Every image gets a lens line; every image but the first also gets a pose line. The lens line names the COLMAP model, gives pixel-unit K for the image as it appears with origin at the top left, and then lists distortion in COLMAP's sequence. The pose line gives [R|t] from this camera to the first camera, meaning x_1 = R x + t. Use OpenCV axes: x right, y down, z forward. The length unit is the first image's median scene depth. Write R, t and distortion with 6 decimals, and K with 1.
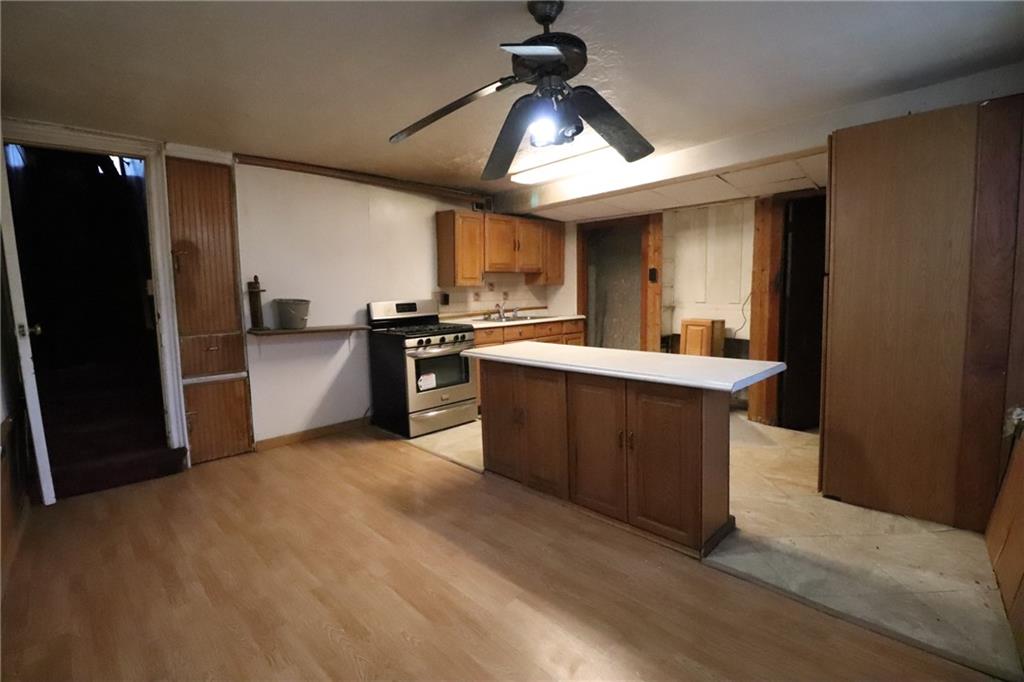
lens RADIAL K [[480.0, 0, 512.1], [0, 480.0, 335.4], [0, 0, 1]] dist [-0.009145, -0.003489]
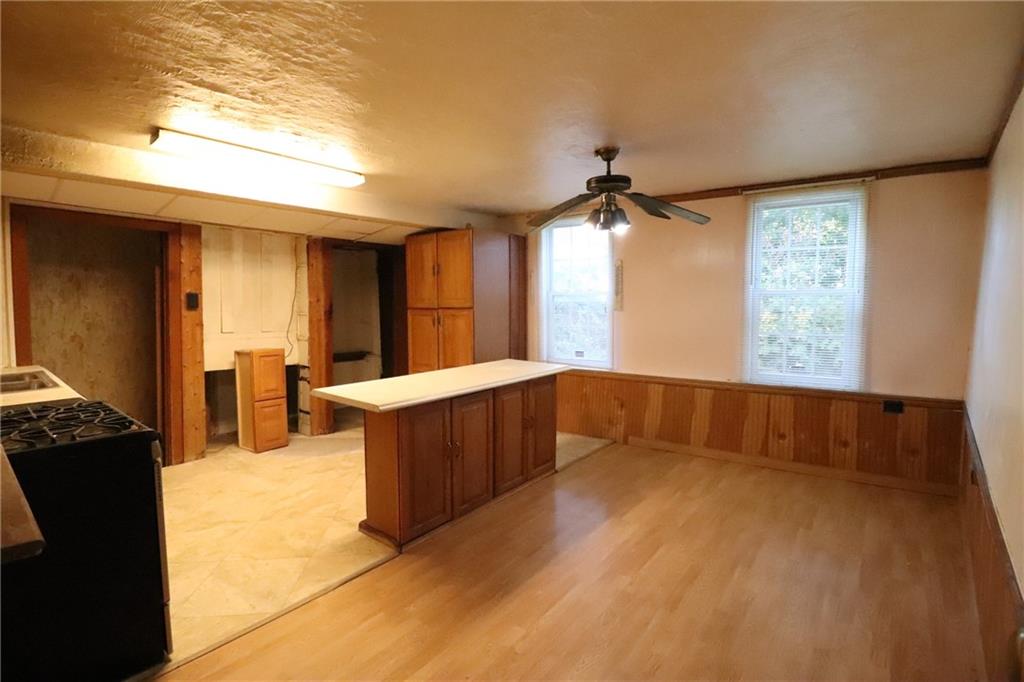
lens RADIAL K [[480.0, 0, 511.3], [0, 480.0, 338.1], [0, 0, 1]] dist [-0.009145, -0.003489]
pose [[-0.150353, -0.054230, 0.987144, -0.803501], [0.093943, 0.993193, 0.068871, -0.097888], [-0.984159, 0.103090, -0.144235, 0.843328]]
